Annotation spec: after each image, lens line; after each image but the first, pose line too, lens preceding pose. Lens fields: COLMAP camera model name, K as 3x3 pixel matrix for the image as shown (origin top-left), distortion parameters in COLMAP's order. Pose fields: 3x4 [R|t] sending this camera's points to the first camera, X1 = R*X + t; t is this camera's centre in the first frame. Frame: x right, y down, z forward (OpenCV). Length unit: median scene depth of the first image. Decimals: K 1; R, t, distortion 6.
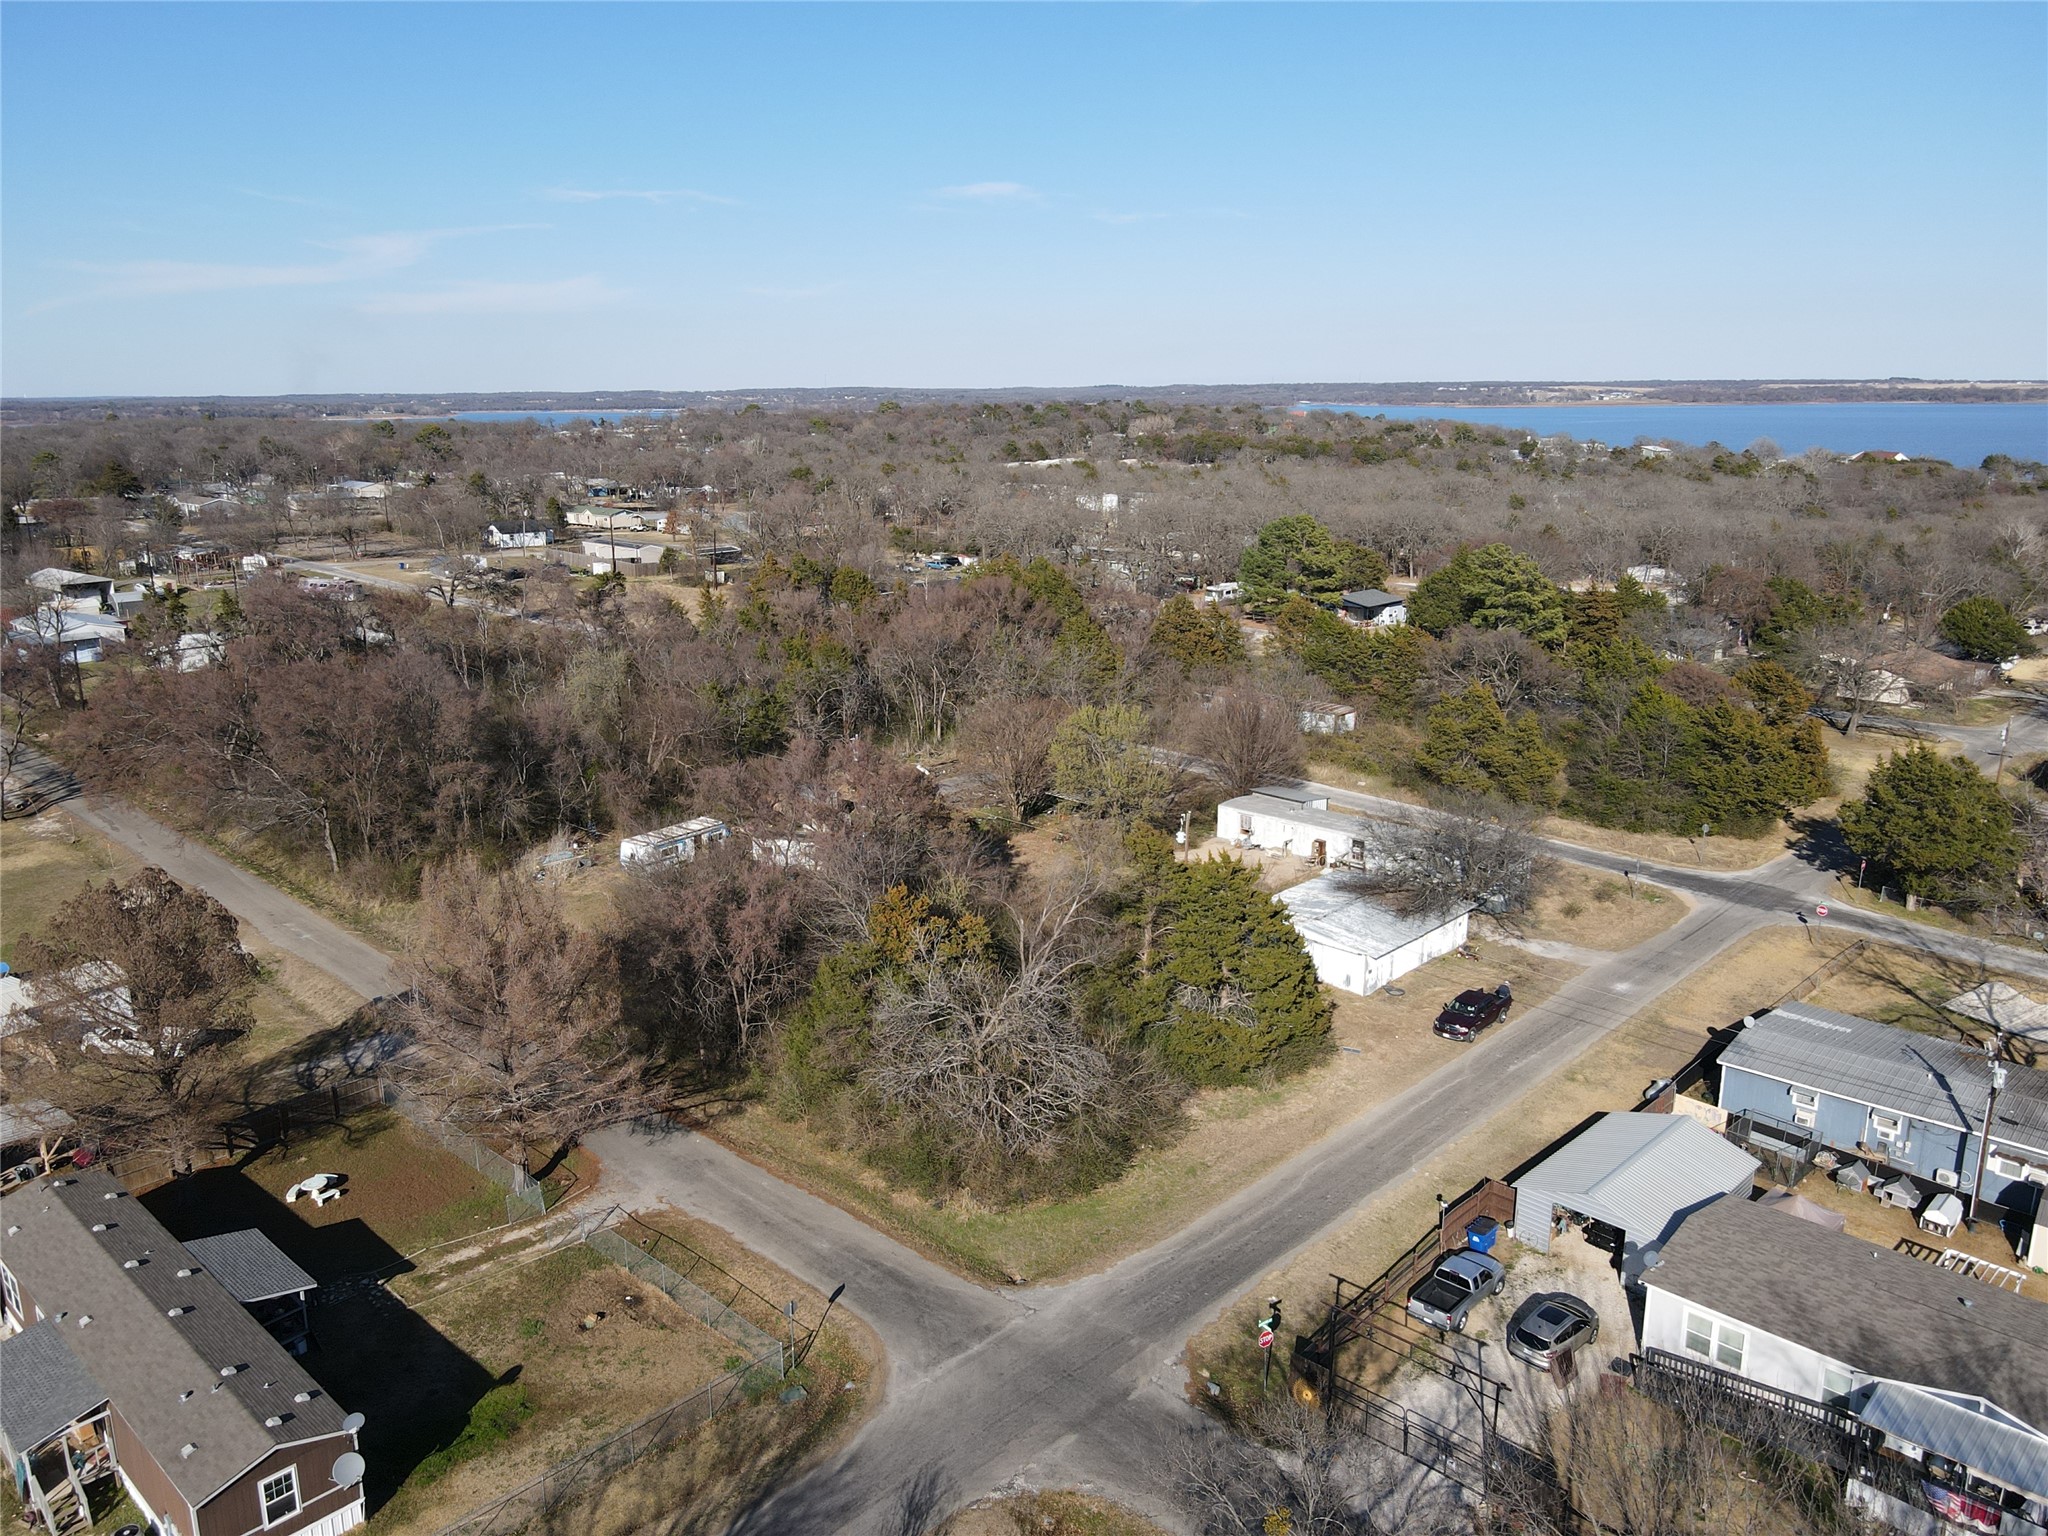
lens RADIAL K [[1507.7, 0, 1010.5], [0, 1507.7, 794.6], [0, 0, 1]] dist [0.004513, 0.011679]
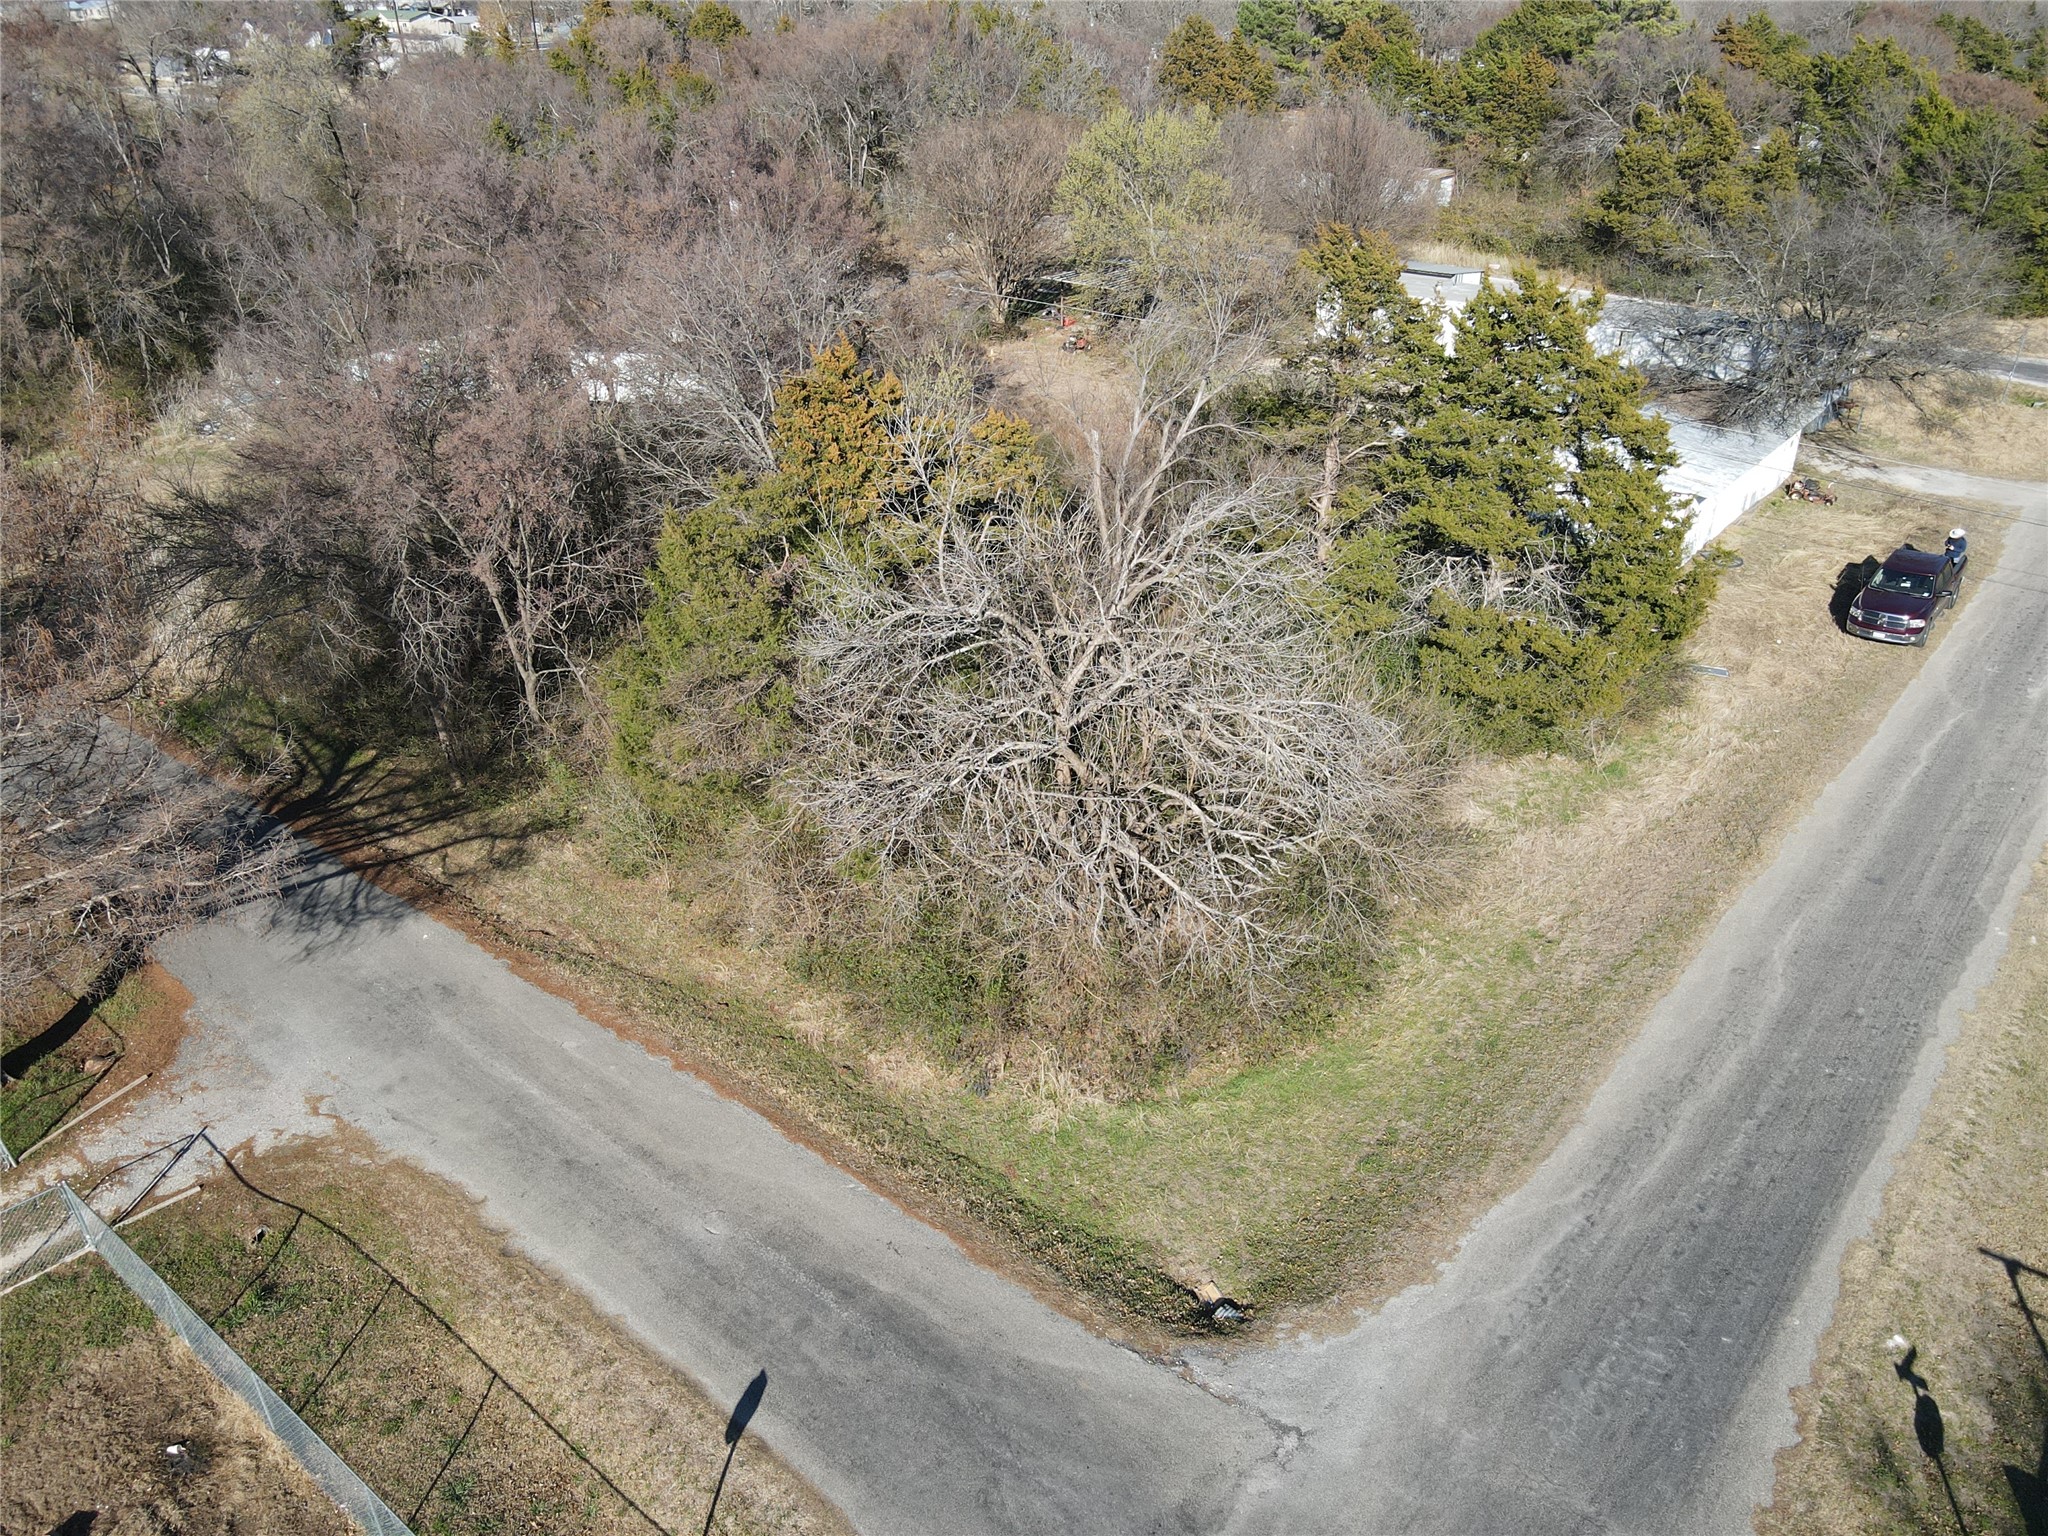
lens RADIAL K [[1507.7, 0, 1014.5], [0, 1507.7, 774.7], [0, 0, 1]] dist [0.004513, 0.011679]
pose [[0.997484, -0.045405, 0.054434, -0.056192], [0.030864, 0.969505, 0.243121, 0.082238], [-0.063813, -0.240829, 0.968467, 0.591677]]
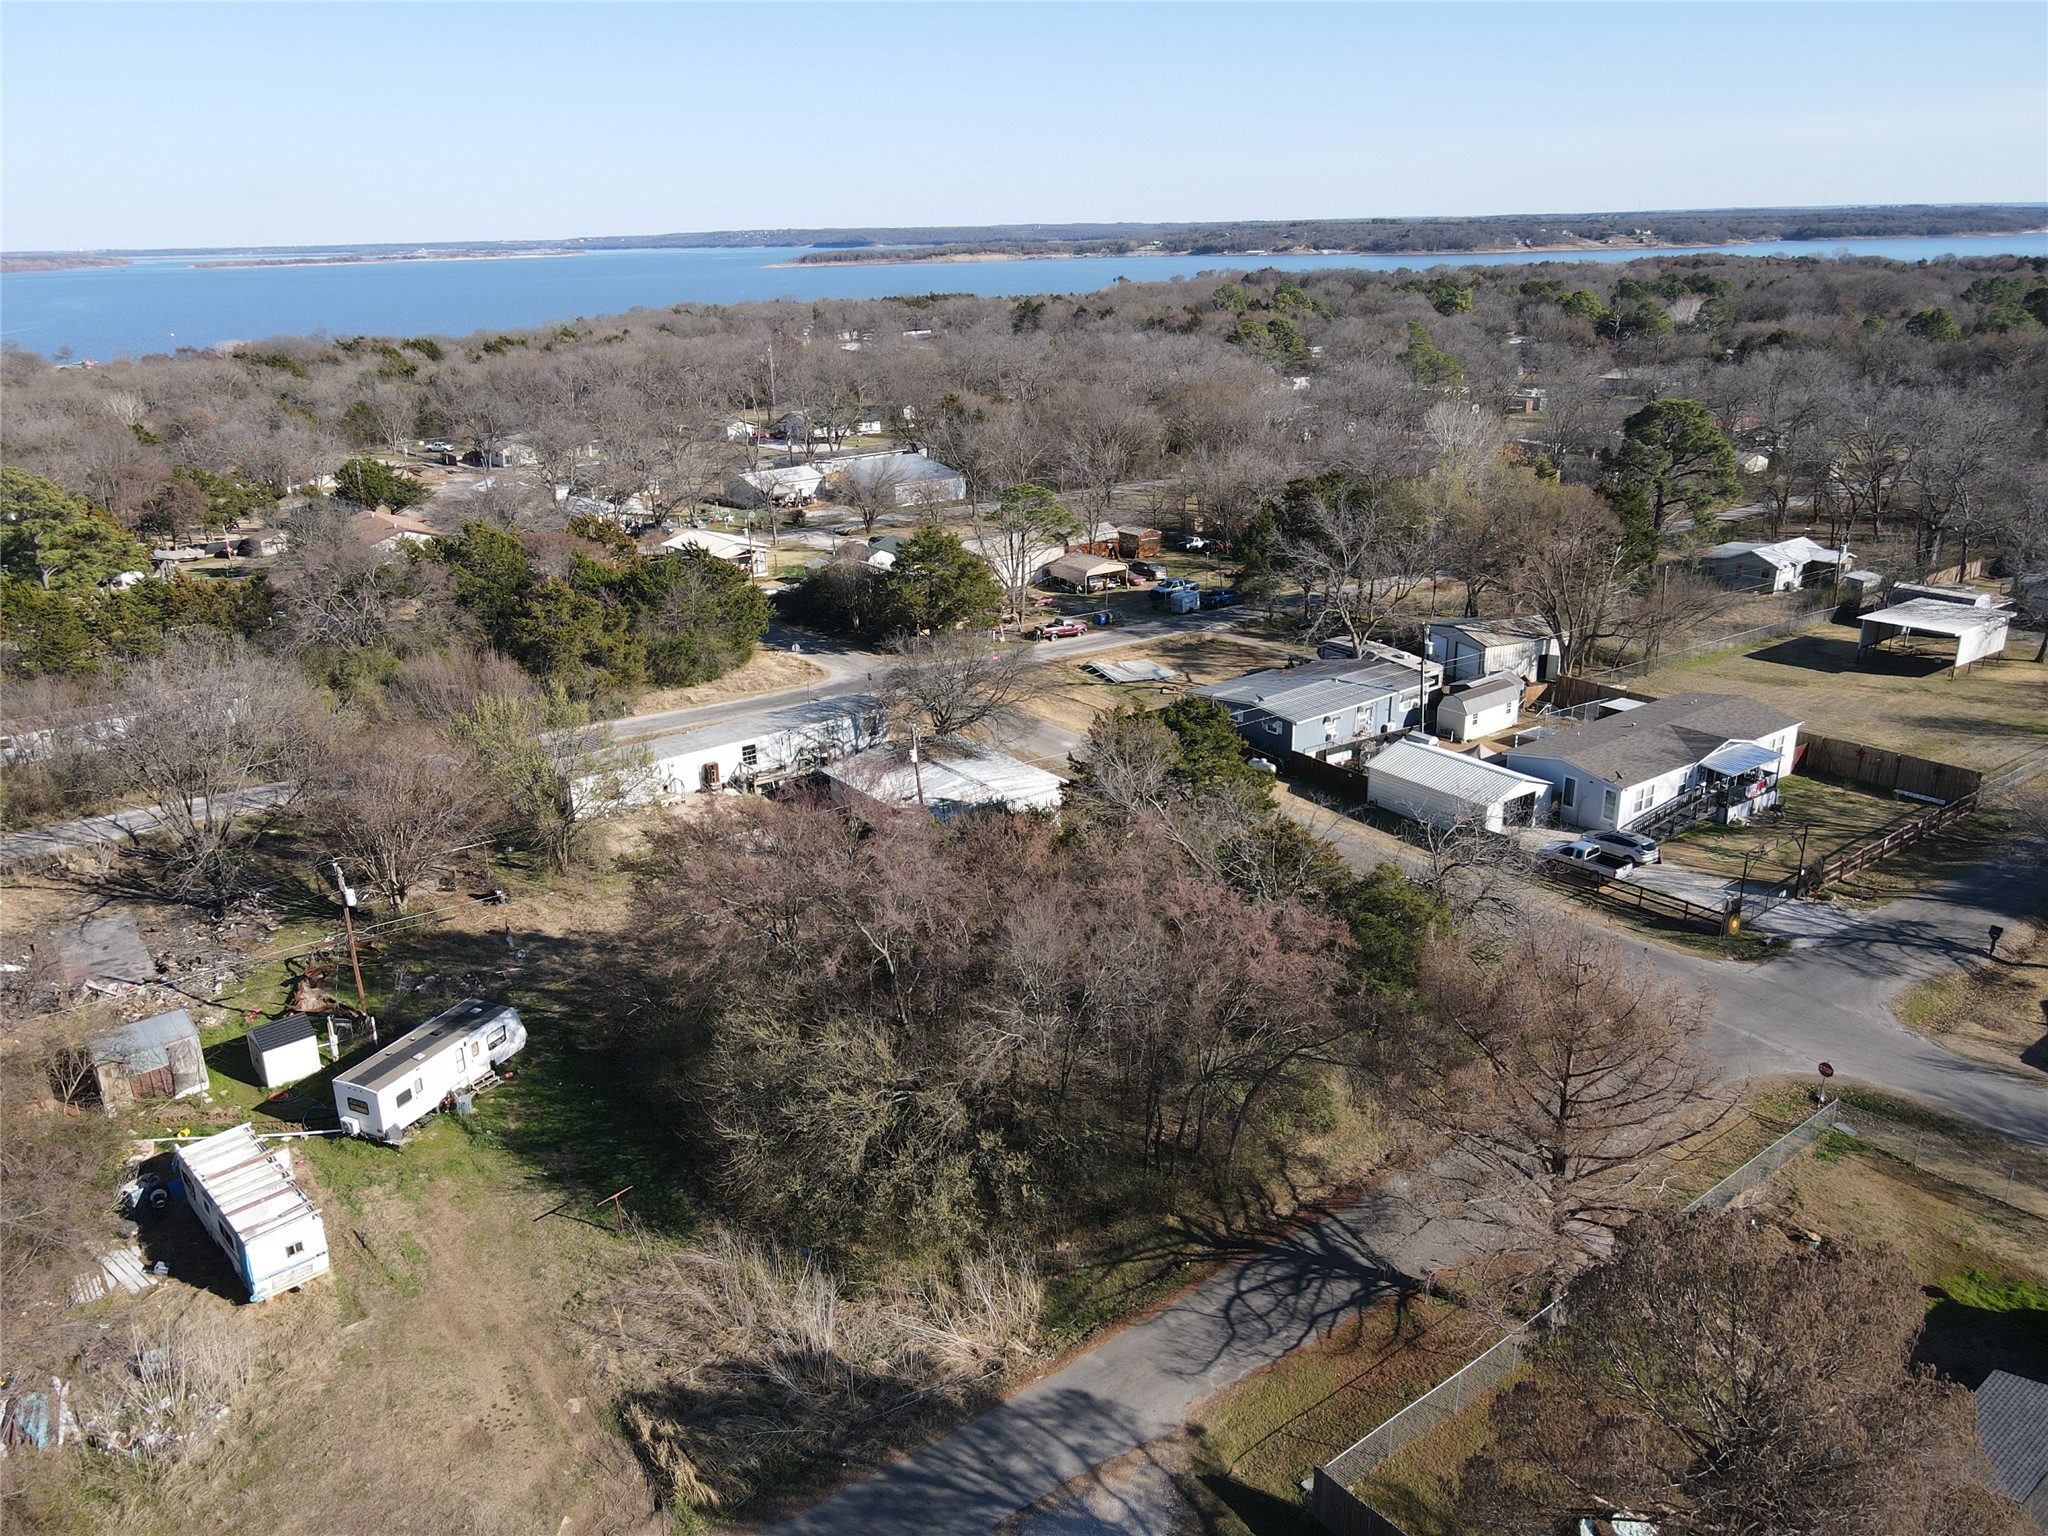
lens RADIAL K [[1507.7, 0, 1001.6], [0, 1507.7, 787.3], [0, 0, 1]] dist [0.004513, 0.011679]
pose [[0.160178, -0.339255, 0.926957, -0.961155], [0.279687, 0.916195, 0.286987, -0.266247], [-0.946635, 0.213289, 0.241640, 1.012920]]
